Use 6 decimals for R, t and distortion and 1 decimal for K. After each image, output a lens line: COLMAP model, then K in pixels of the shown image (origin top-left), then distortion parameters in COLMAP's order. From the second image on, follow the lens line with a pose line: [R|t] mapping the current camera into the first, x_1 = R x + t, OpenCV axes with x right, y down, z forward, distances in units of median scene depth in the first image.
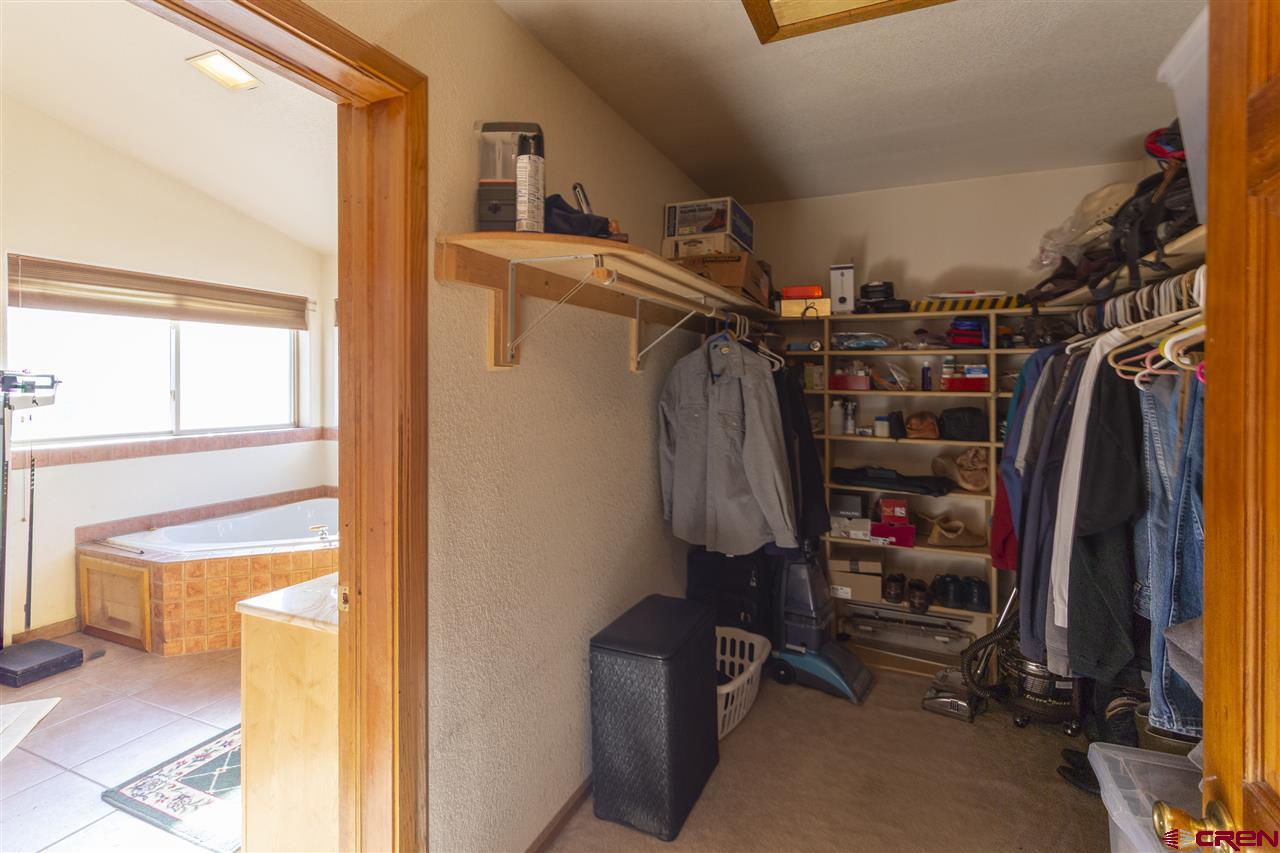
lens RADIAL K [[617.6, 0, 645.2], [0, 617.6, 369.9], [0, 0, 1]] dist [0.001365, -0.000567]
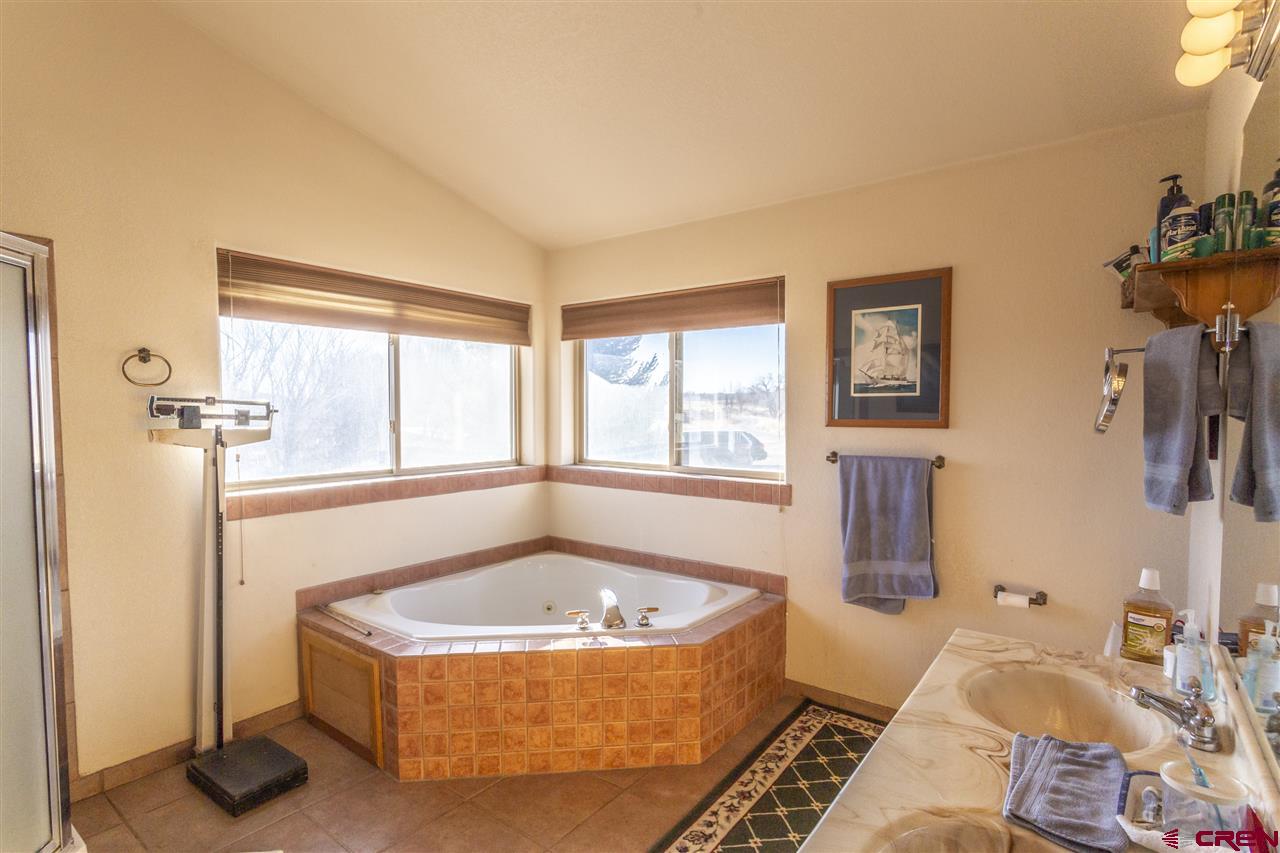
lens RADIAL K [[640.1, 0, 639.7], [0, 640.1, 417.1], [0, 0, 1]] dist [0.000409, 0.000323]
pose [[0.969116, 0.005859, -0.246537, -0.294967], [0.002734, 0.999401, 0.034498, 0.000237], [0.246591, -0.034107, 0.968519, 0.322563]]
